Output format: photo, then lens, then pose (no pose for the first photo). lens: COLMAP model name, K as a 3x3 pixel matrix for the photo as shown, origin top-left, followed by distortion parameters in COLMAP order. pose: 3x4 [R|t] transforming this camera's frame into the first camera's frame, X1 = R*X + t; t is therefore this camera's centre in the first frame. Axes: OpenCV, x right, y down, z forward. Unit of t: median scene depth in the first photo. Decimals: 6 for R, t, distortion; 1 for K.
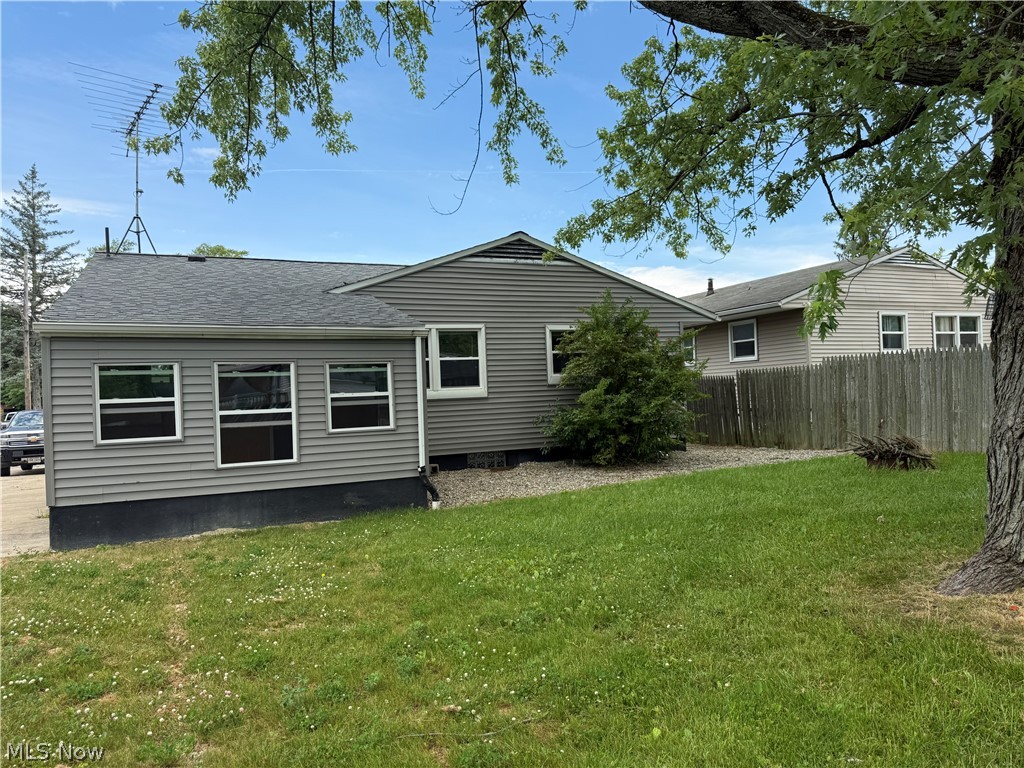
lens RADIAL K [[701.6, 0, 512.0], [0, 701.6, 384.0], [0, 0, 1]] dist [0.090289, 0.000252]
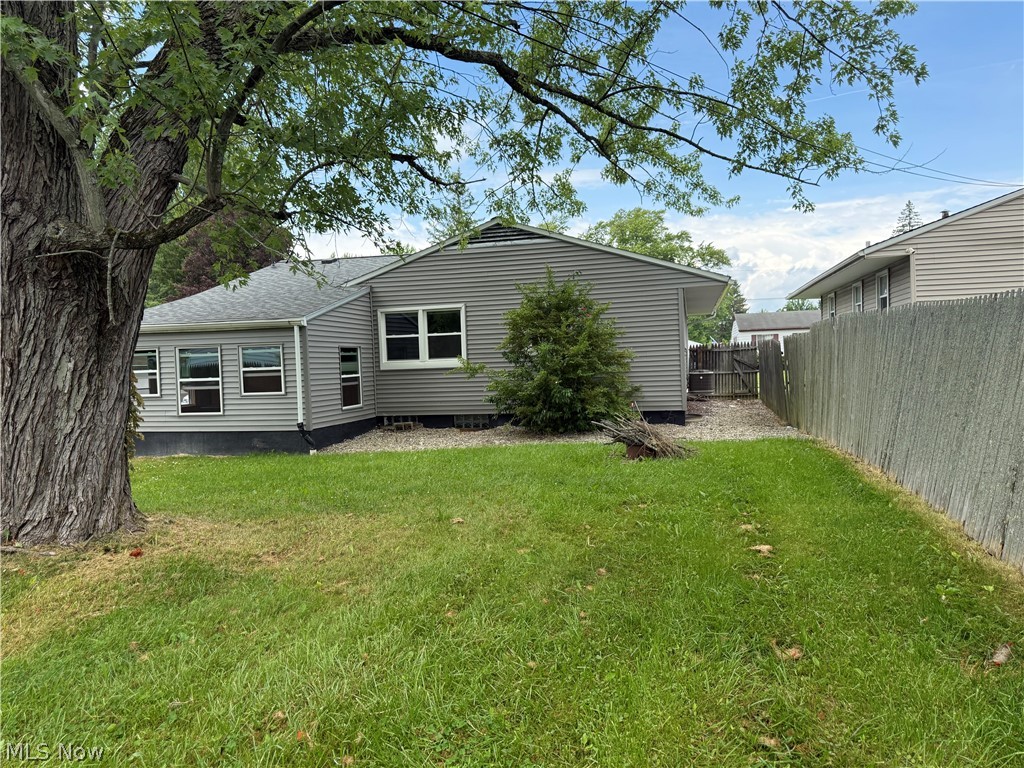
lens RADIAL K [[701.6, 0, 512.0], [0, 701.6, 384.0], [0, 0, 1]] dist [0.090289, 0.000252]
pose [[0.798704, 0.025370, -0.601189, 0.998706], [0.014456, 0.998013, 0.061322, -0.033007], [0.601551, -0.057669, 0.796750, 0.176987]]
